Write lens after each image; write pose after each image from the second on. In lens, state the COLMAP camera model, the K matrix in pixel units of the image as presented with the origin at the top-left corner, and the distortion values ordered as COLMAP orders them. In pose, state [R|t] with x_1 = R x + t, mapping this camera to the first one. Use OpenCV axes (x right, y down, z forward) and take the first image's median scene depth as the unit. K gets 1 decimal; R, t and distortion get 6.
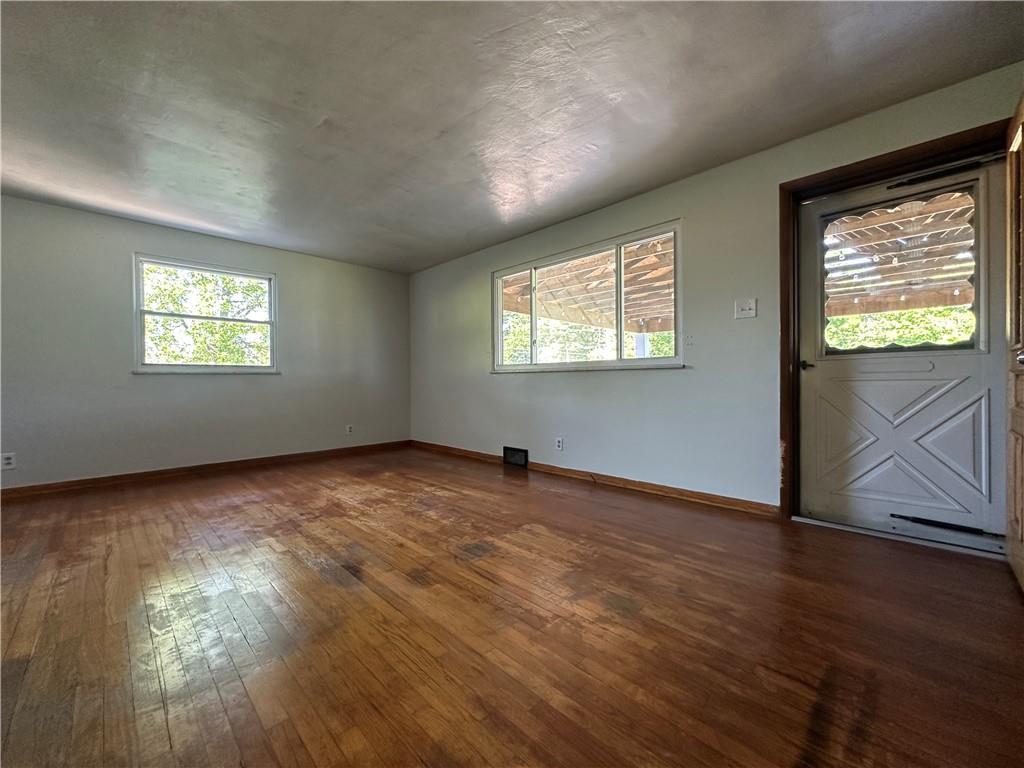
lens RADIAL K [[409.0, 0, 510.3], [0, 409.0, 384.8], [0, 0, 1]] dist [-0.008016, 0.001103]
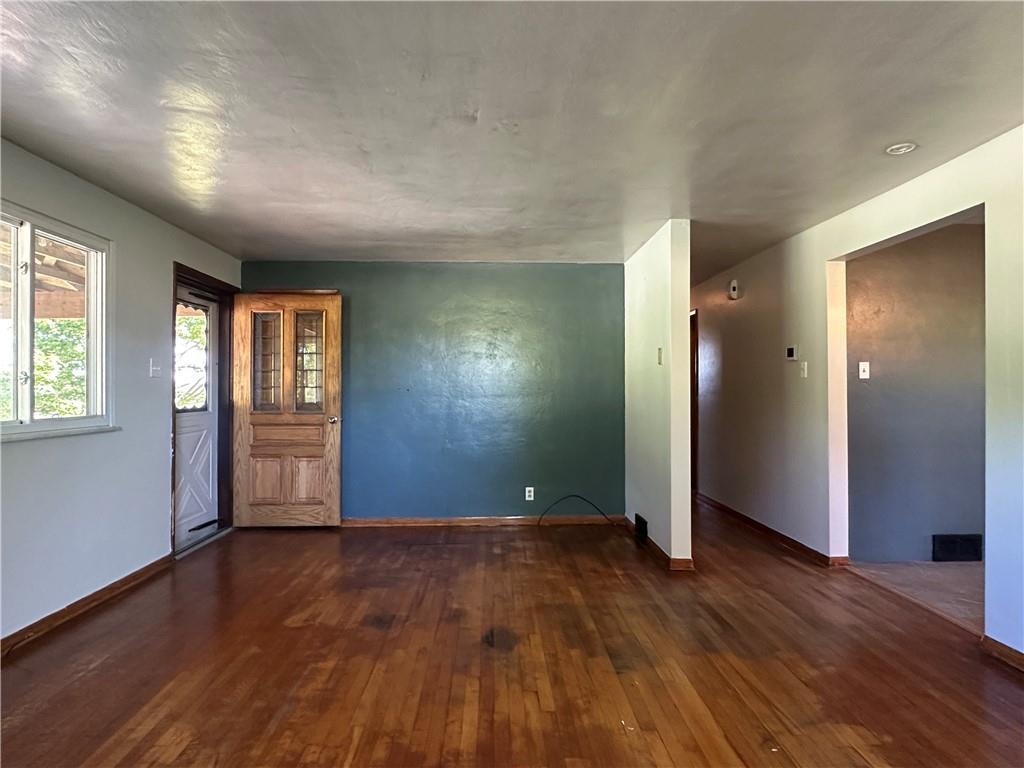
lens RADIAL K [[559.9, 0, 507.9], [0, 559.9, 385.2], [0, 0, 1]] dist [-0.002029, 0.003299]
pose [[-0.730439, 0.014763, 0.682818, -1.146892], [0.013198, 0.999885, -0.007499, -0.142525], [-0.682850, 0.003534, -0.730550, 1.645183]]
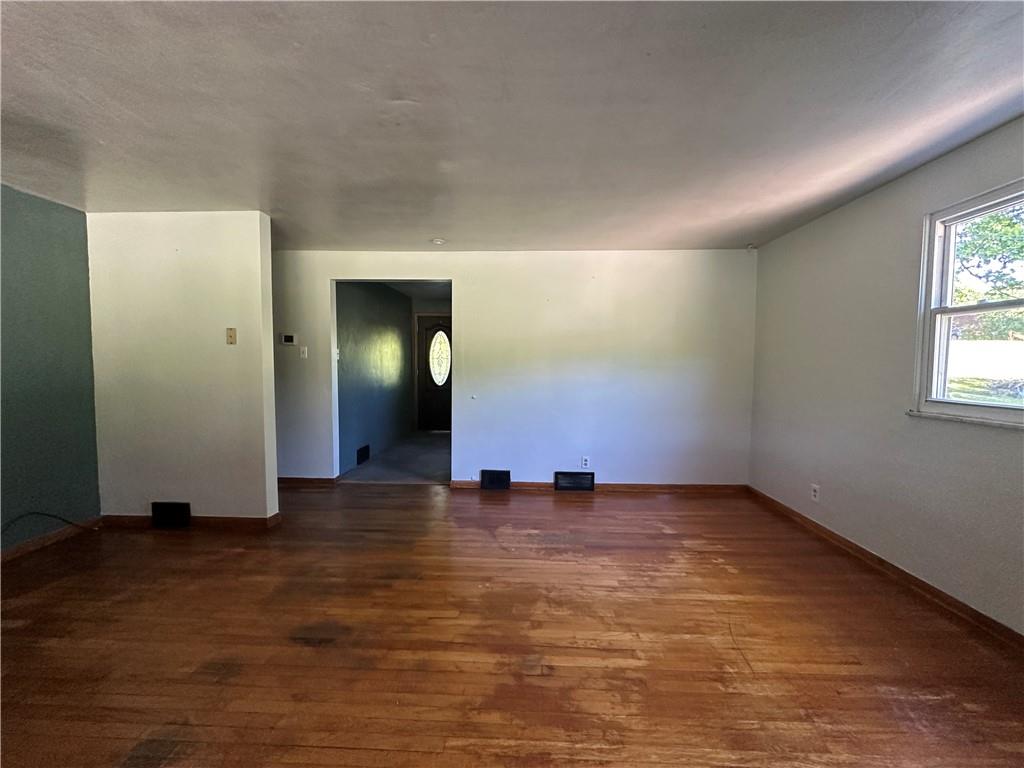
lens RADIAL K [[409.0, 0, 510.8], [0, 409.0, 383.2], [0, 0, 1]] dist [-0.008016, 0.001103]
pose [[-0.730590, 0.037983, -0.681759, -0.078639], [-0.005656, 0.998081, 0.061667, -0.173683], [0.682793, 0.048909, -0.728973, 1.634652]]
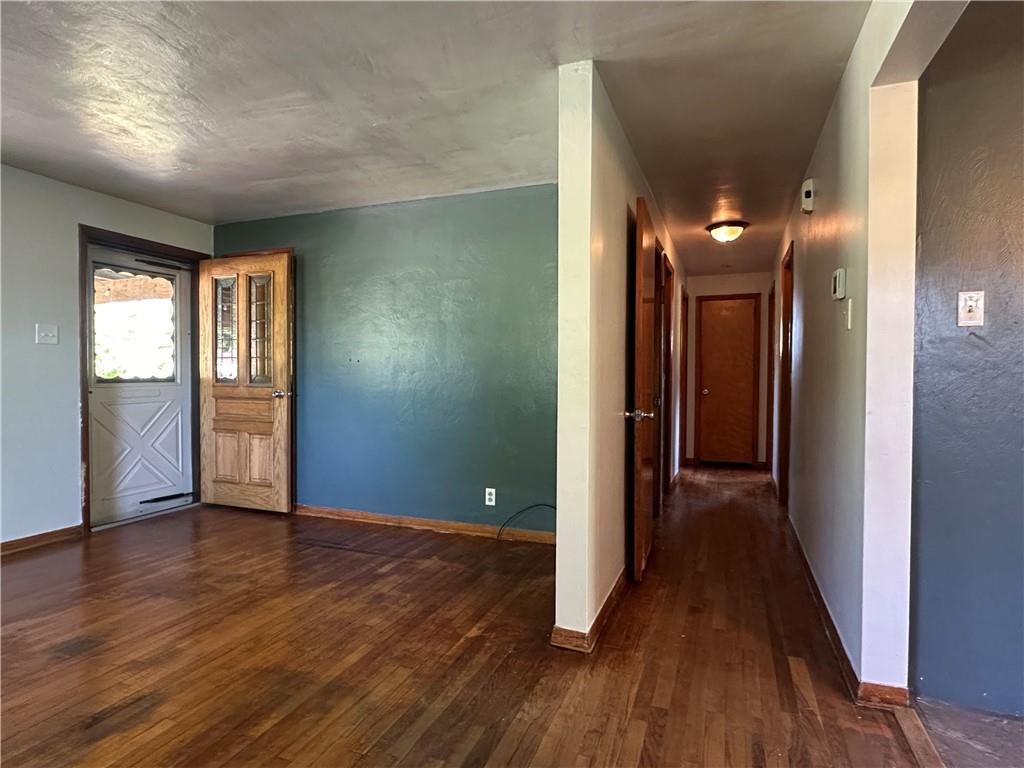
lens RADIAL K [[559.9, 0, 504.6], [0, 559.9, 387.9], [0, 0, 1]] dist [-0.002029, 0.003299]
pose [[-0.397508, -0.017243, 0.917436, -1.250818], [0.005659, 0.999758, 0.021242, -0.094611], [-0.917581, 0.013635, -0.397315, 0.621948]]
